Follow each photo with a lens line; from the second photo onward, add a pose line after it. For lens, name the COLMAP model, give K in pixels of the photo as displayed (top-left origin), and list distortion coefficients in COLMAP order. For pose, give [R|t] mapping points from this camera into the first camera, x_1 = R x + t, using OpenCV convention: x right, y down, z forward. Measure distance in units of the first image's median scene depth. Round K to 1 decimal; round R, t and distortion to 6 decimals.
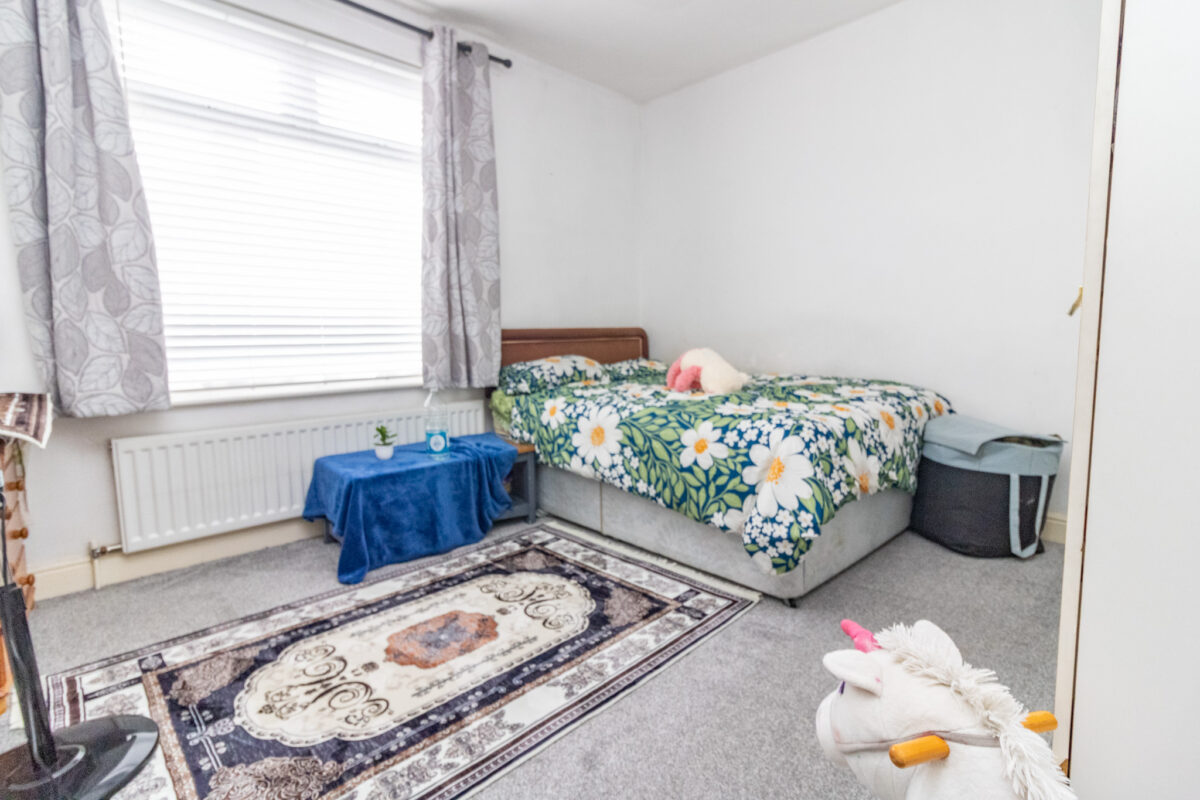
lens RADIAL K [[567.0, 0, 596.8], [0, 567.0, 391.7], [0, 0, 1]] dist [0.005641, -0.000028]
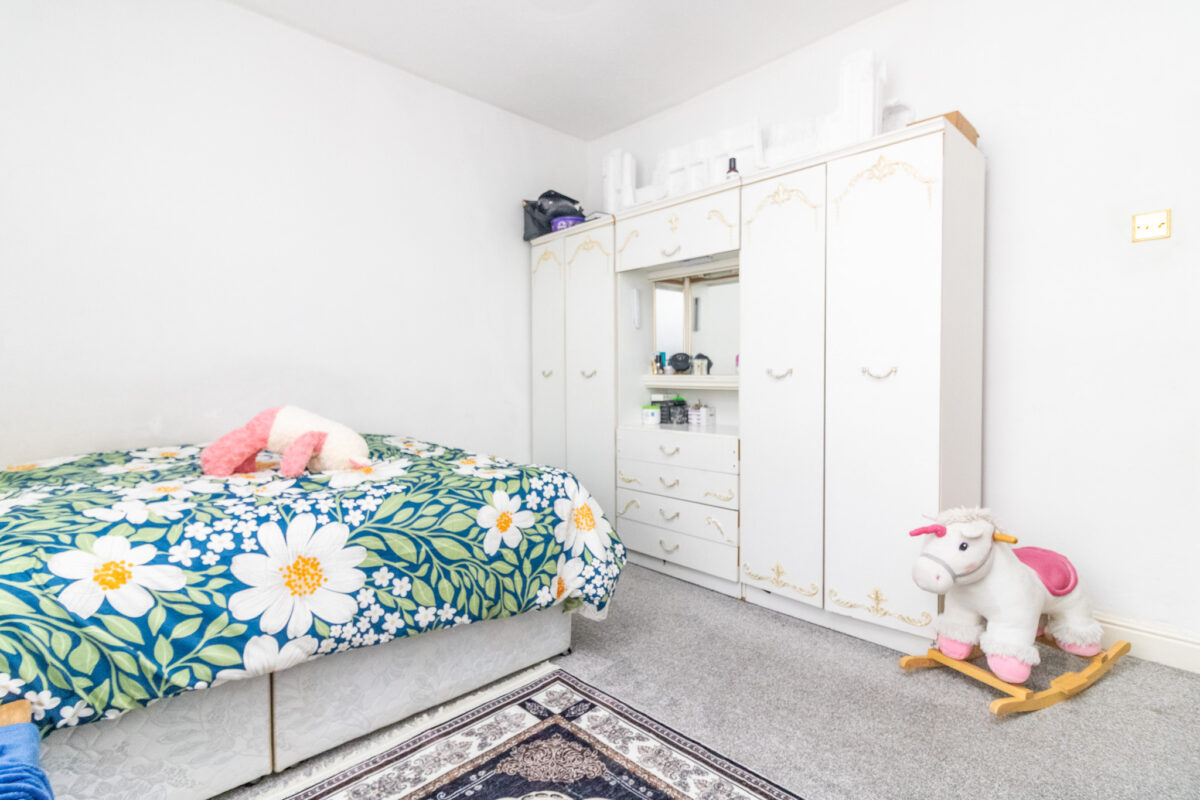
lens RADIAL K [[567.0, 0, 597.0], [0, 567.0, 403.1], [0, 0, 1]] dist [0.005641, -0.000028]
pose [[0.000342, -0.017194, 0.999852, -0.605034], [0.111341, 0.993636, 0.017049, -0.069513], [-0.993782, 0.111319, 0.002255, 0.825164]]
